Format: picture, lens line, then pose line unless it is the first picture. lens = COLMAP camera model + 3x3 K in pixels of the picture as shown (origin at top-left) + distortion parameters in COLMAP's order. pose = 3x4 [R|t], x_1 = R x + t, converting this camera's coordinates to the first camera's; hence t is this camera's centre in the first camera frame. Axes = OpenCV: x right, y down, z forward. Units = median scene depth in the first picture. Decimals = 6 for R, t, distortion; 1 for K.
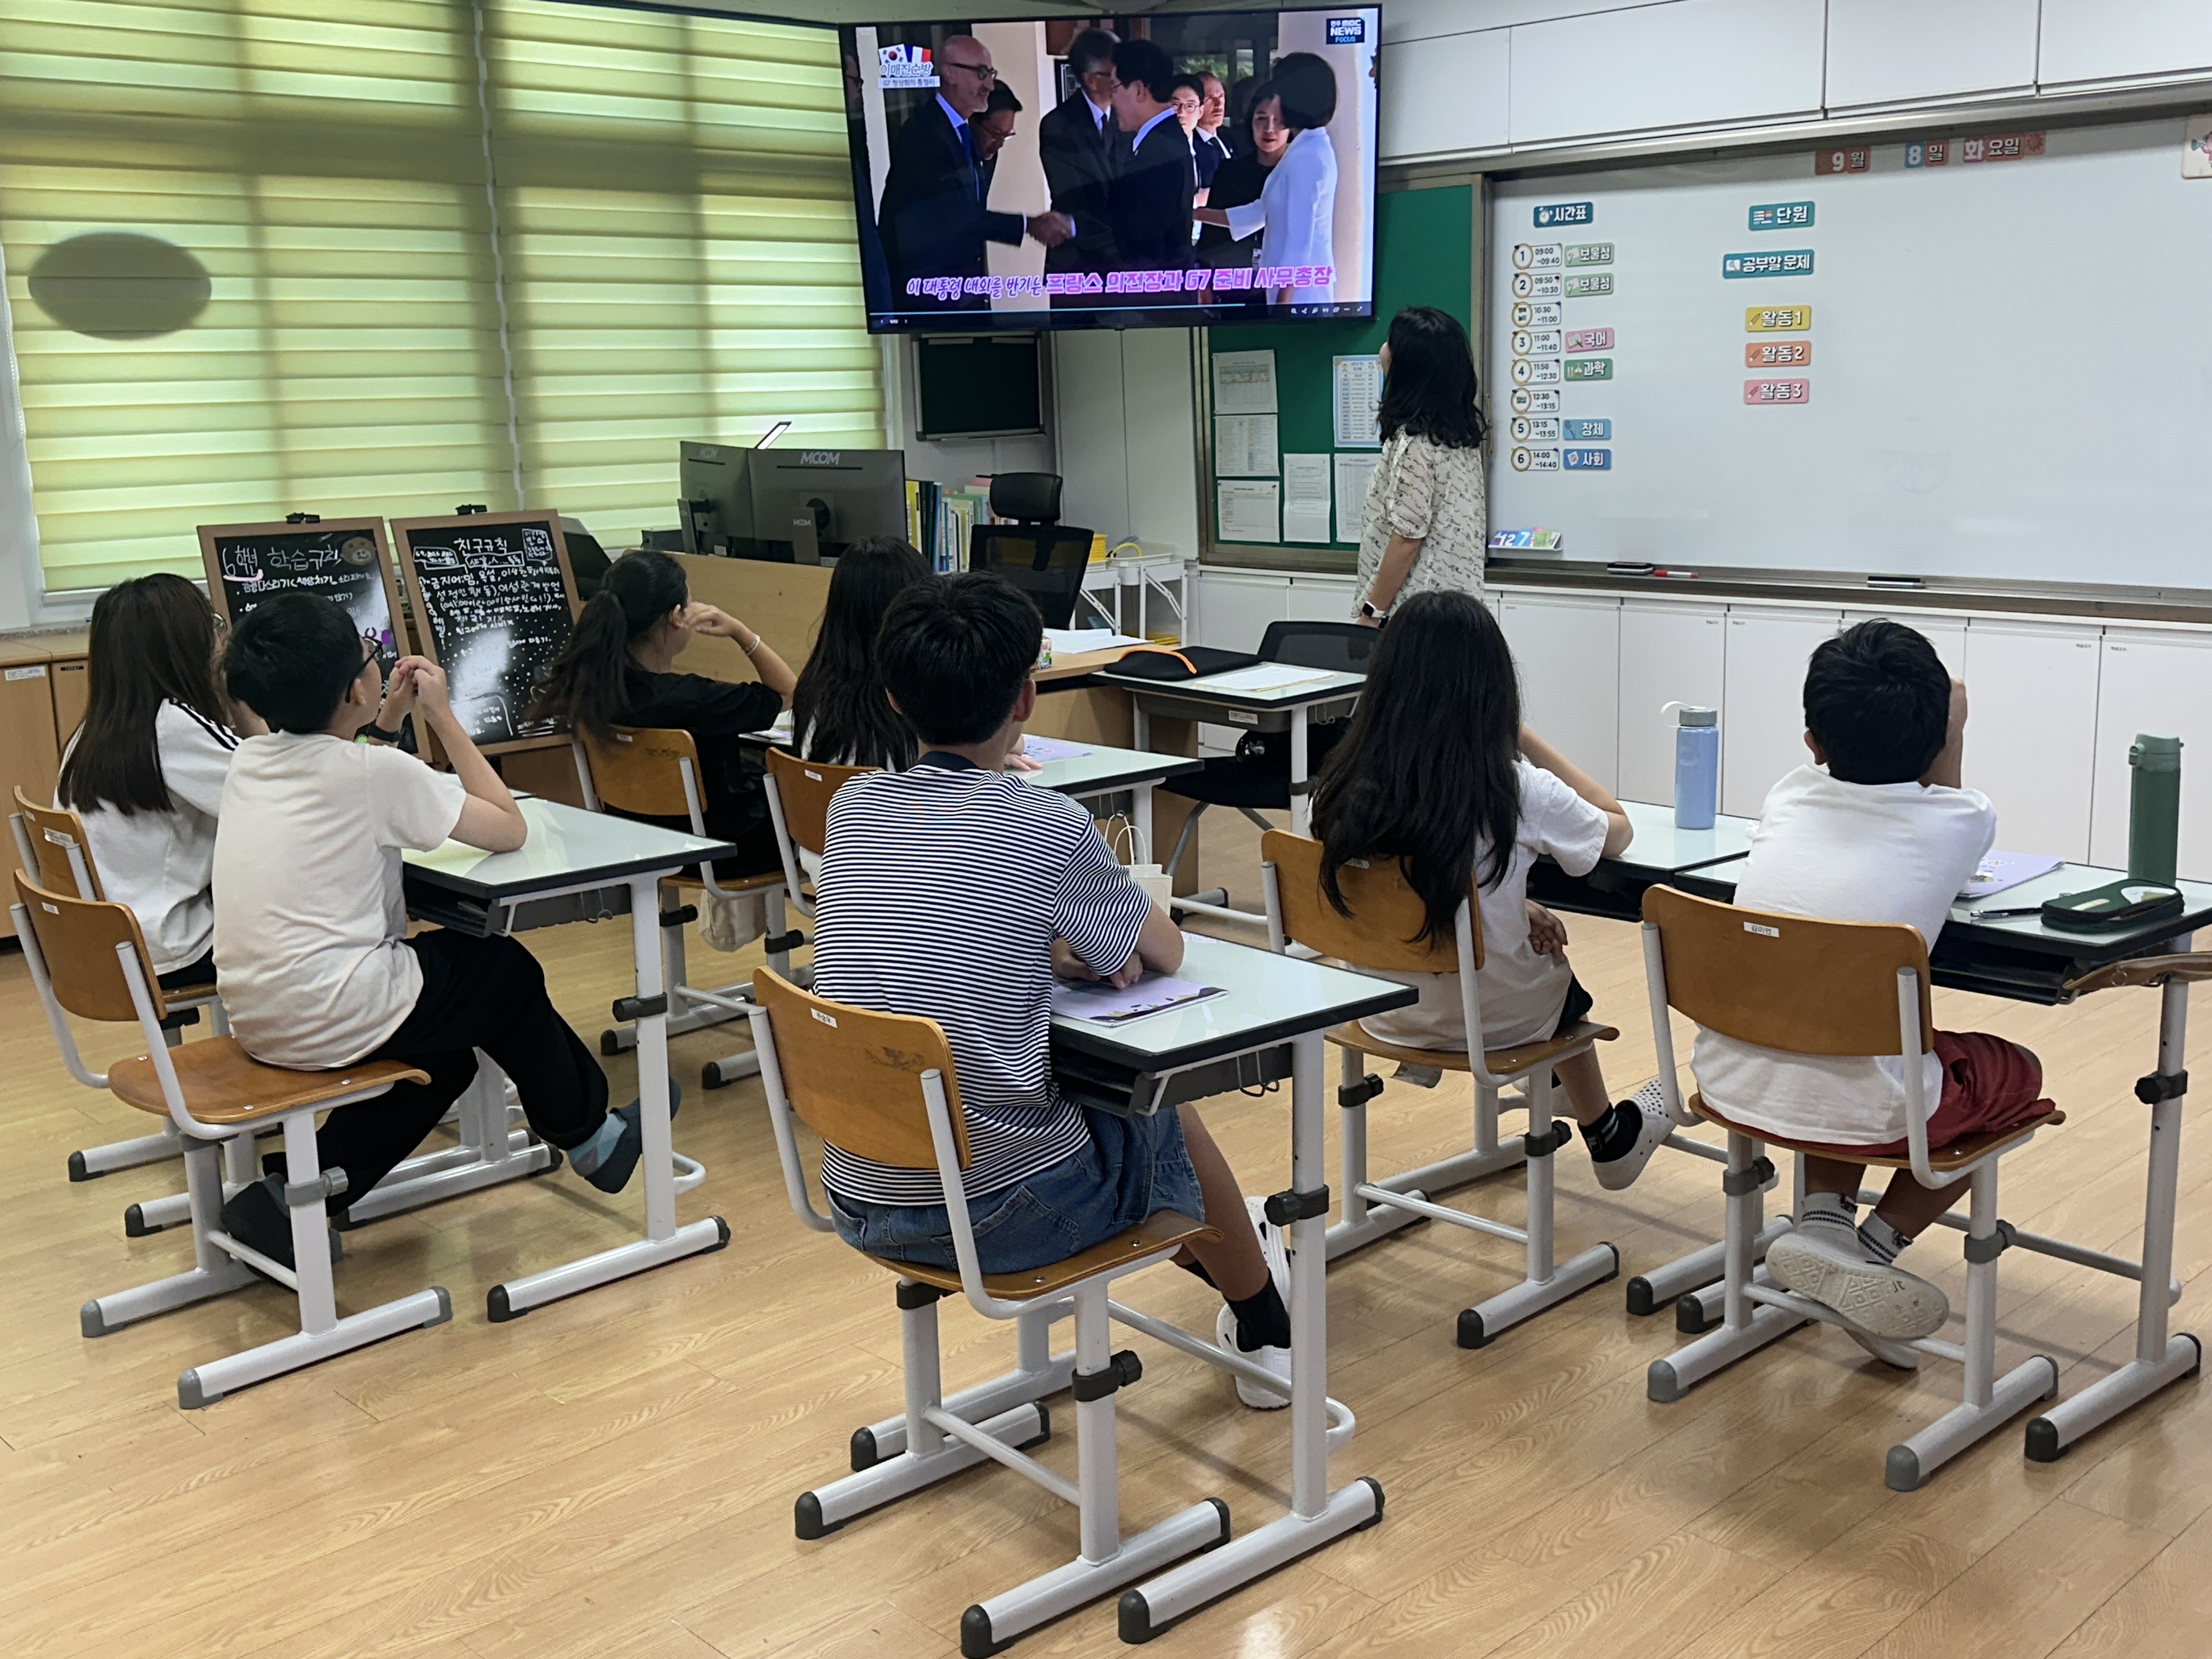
lens RADIAL K [[2252.1, 0, 1090.5], [0, 2252.1, 842.5], [0, 0, 1]] dist [-0.064151, 0.000000]
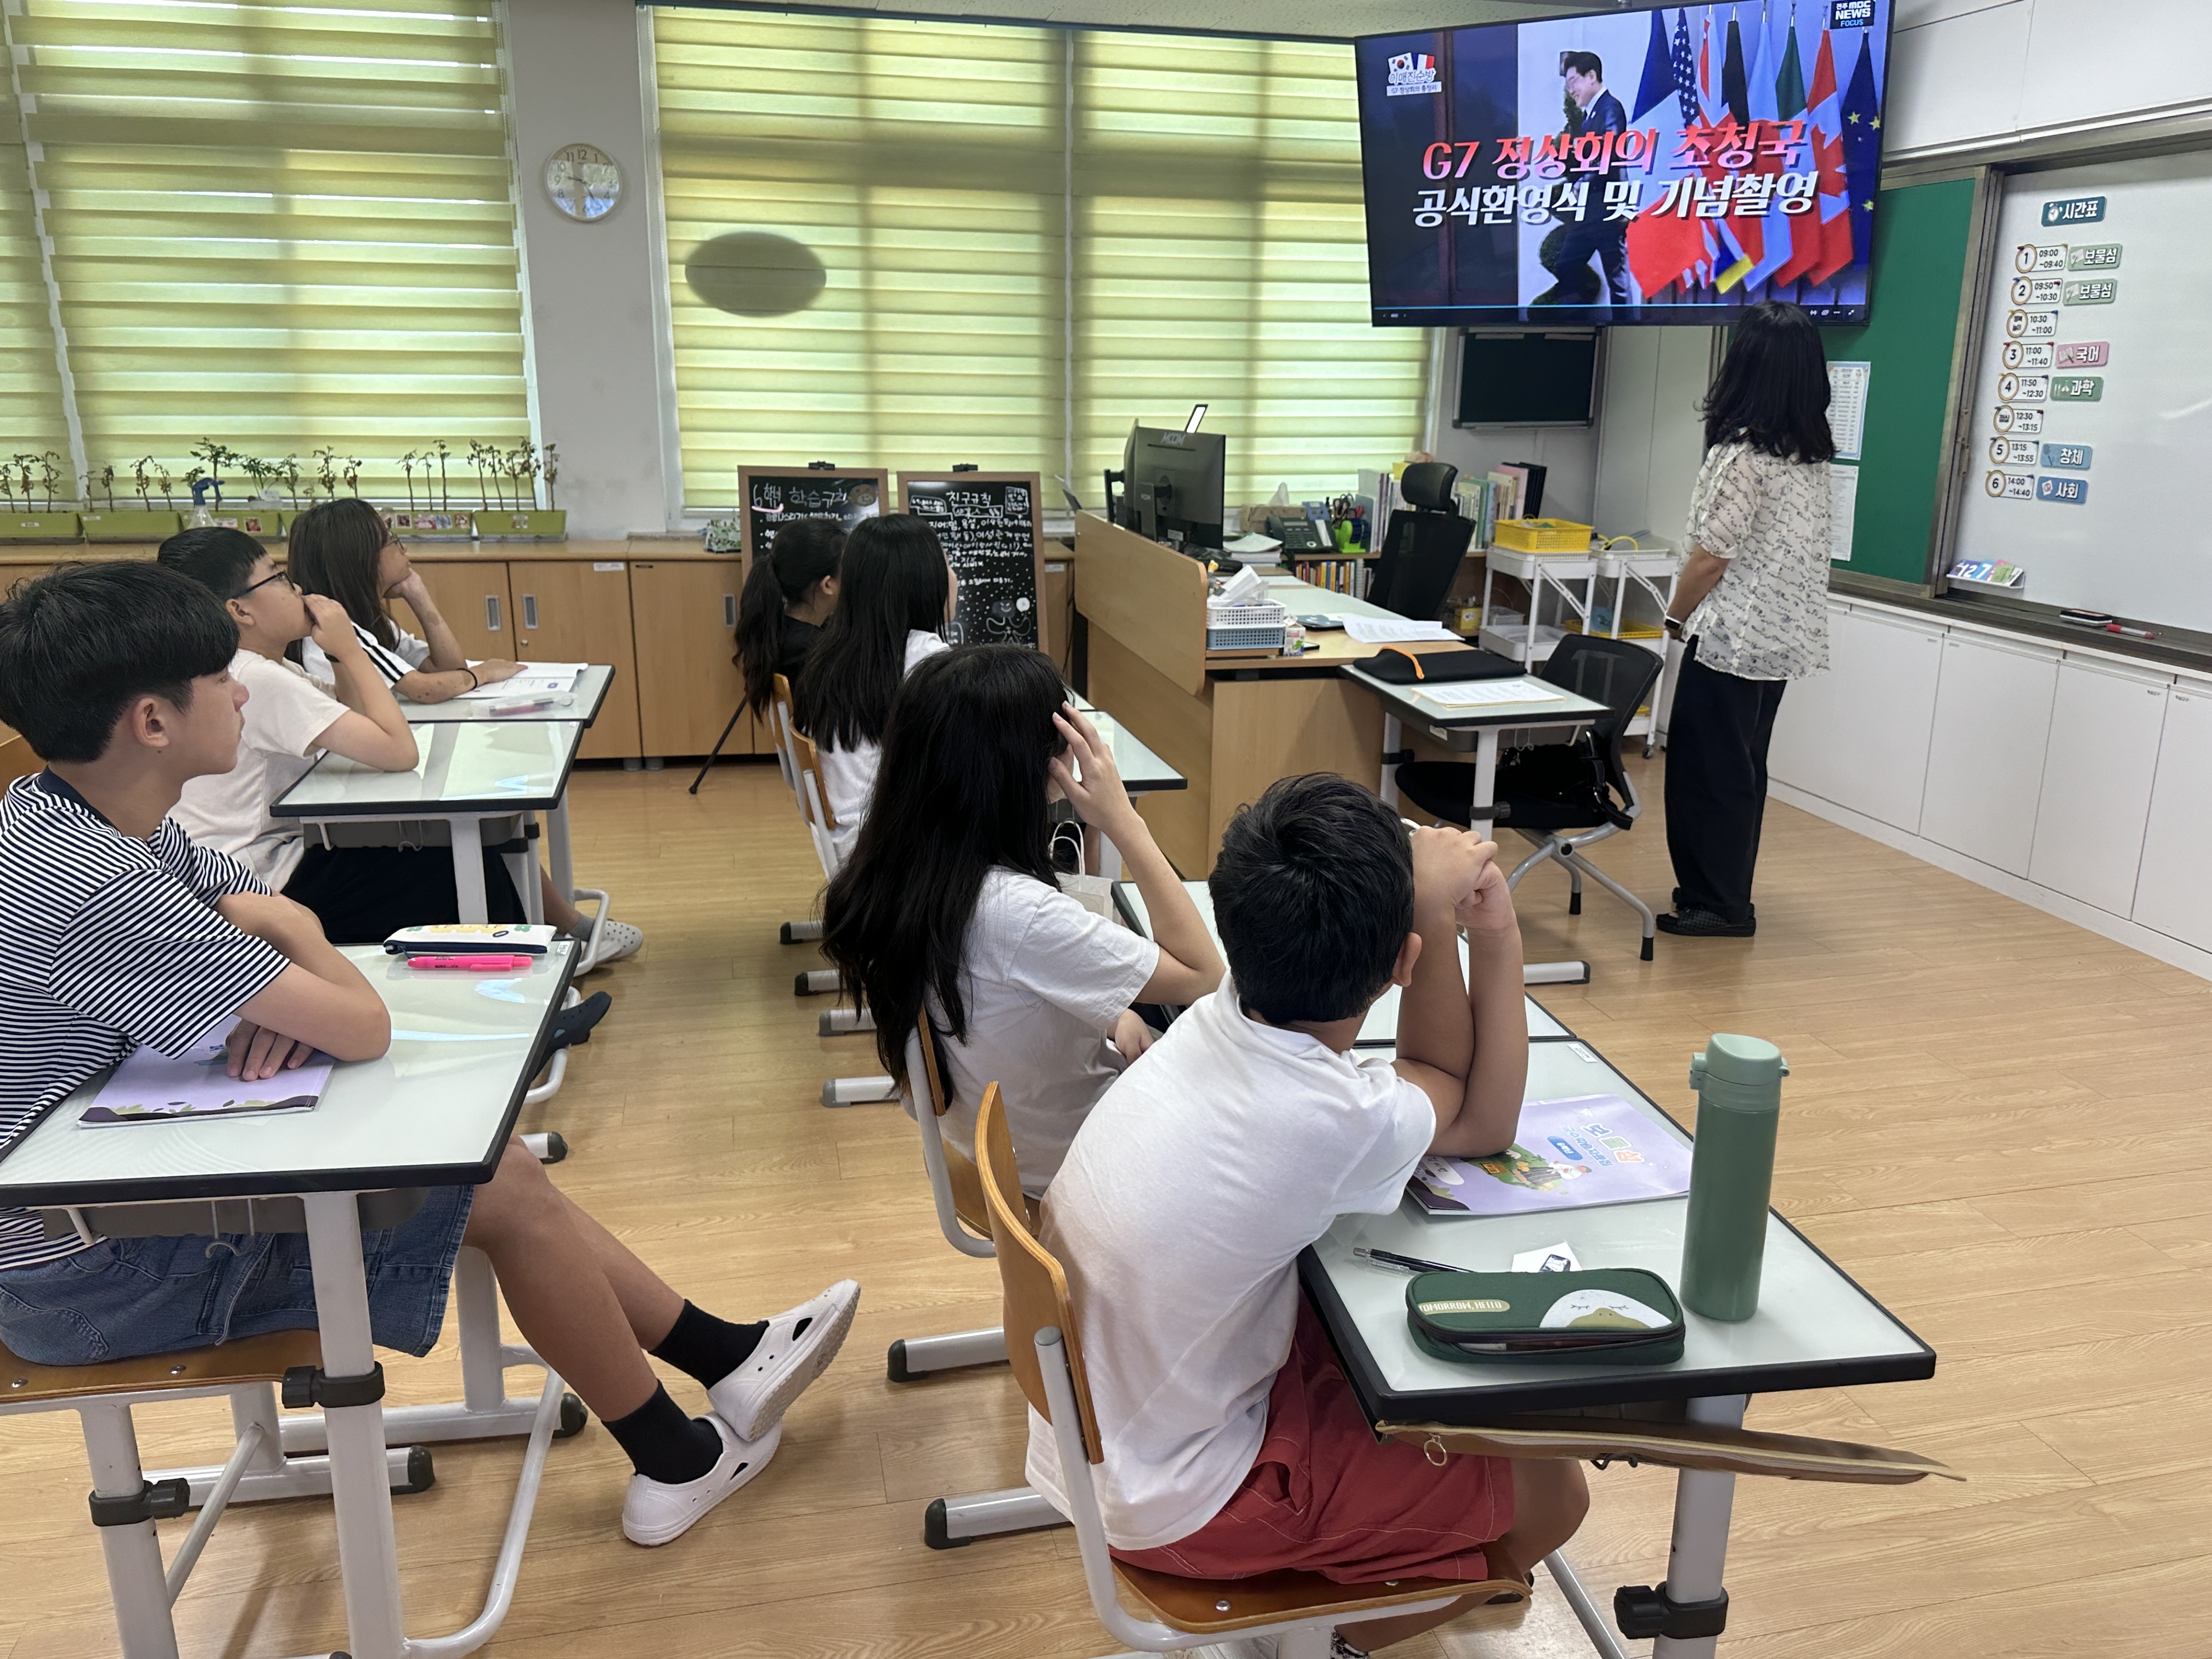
lens RADIAL K [[1644.8, 0, 1044.9], [0, 1644.8, 812.5], [0, 0, 1]] dist [0.004353, -0.061799]
pose [[0.850511, 0.165378, -0.499281, 0.223975], [-0.134151, 0.986093, 0.098103, -0.053959], [0.508562, -0.016459, 0.860868, 0.234671]]
